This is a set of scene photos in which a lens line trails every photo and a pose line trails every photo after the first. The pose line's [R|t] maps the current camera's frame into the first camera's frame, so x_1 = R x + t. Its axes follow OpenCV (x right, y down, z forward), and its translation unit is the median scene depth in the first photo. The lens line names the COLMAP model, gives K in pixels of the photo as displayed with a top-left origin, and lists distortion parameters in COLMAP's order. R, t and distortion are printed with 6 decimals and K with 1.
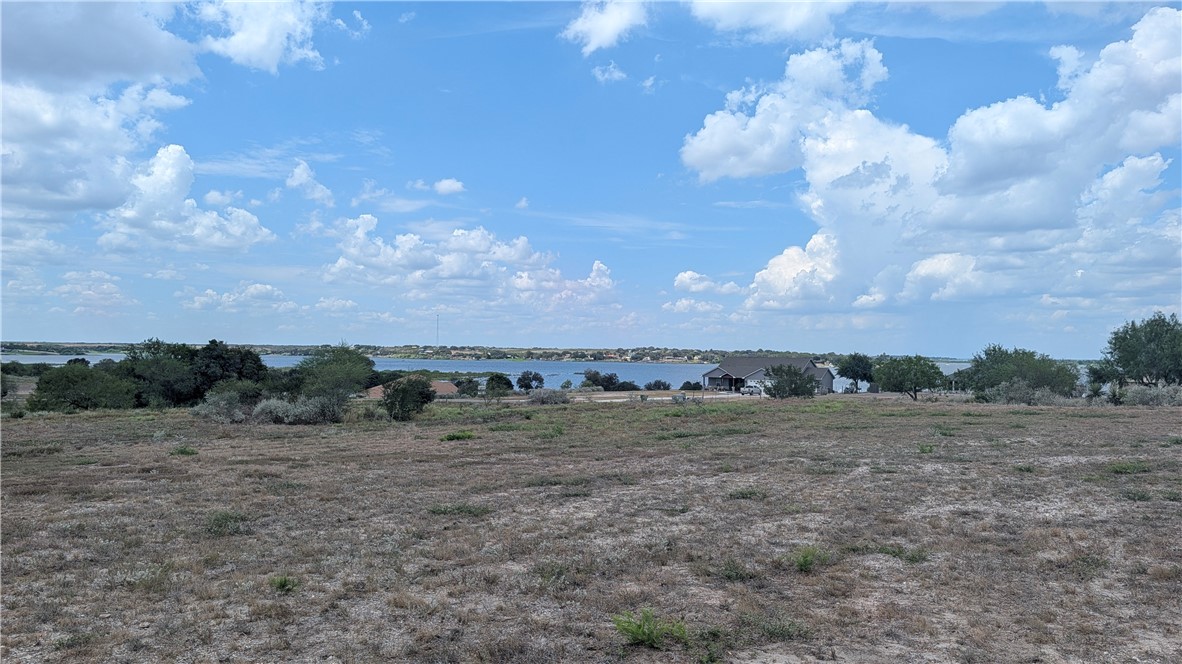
lens RADIAL K [[869.8, 0, 604.3], [0, 869.8, 326.3], [0, 0, 1]] dist [0.036638, -0.036727]
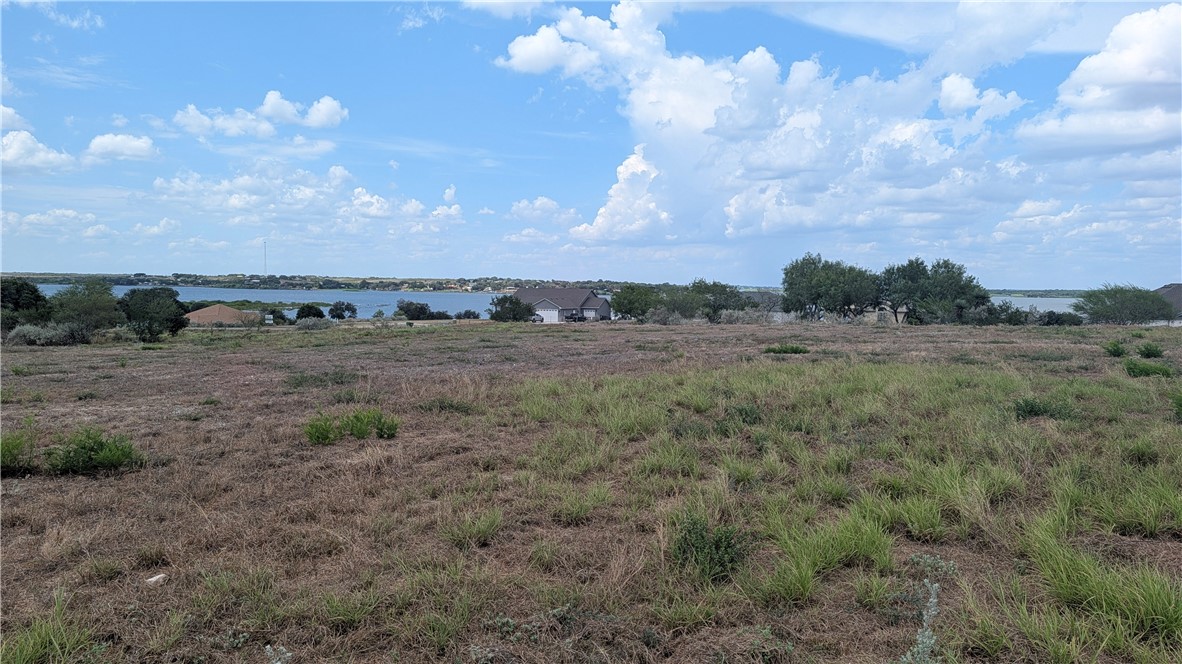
lens RADIAL K [[869.8, 0, 596.5], [0, 869.8, 334.4], [0, 0, 1]] dist [0.036638, -0.036727]
pose [[0.985879, -0.008999, 0.167219, 0.056387], [-0.006023, 0.996004, 0.089111, -0.004371], [-0.167352, -0.088859, 0.981885, -0.091045]]
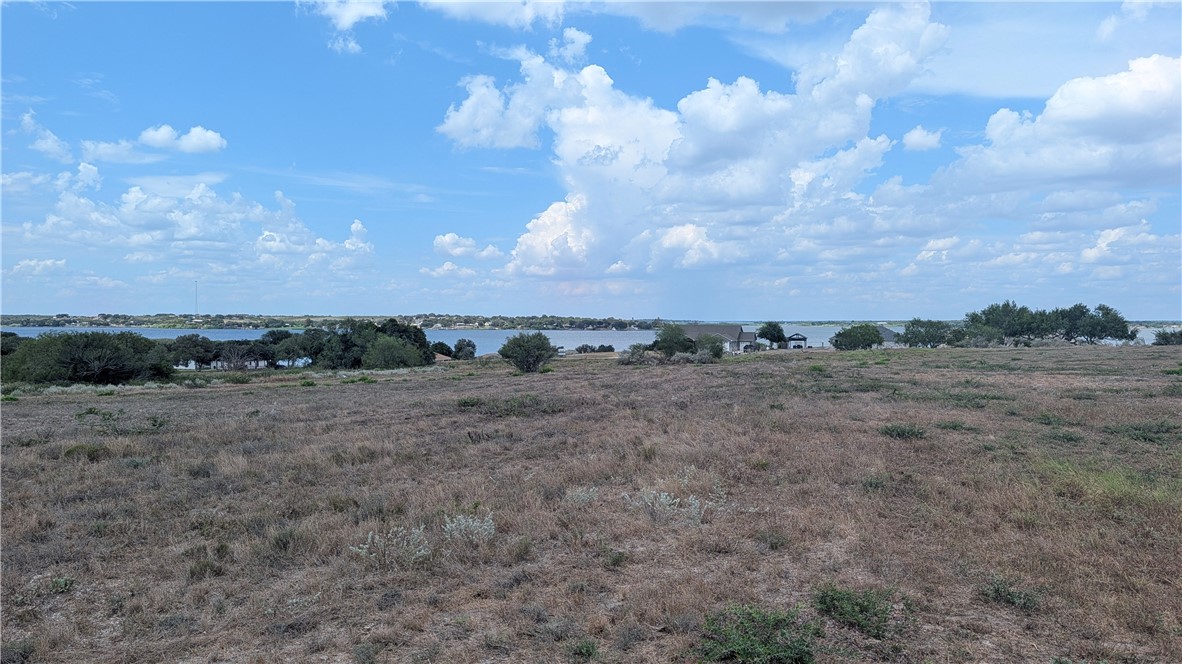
lens RADIAL K [[869.8, 0, 605.2], [0, 869.8, 334.7], [0, 0, 1]] dist [0.036638, -0.036727]
pose [[0.959736, -0.015807, 0.280459, -0.353057], [0.001959, 0.998768, 0.049587, -0.017830], [-0.280898, -0.047041, 0.958584, -0.273140]]
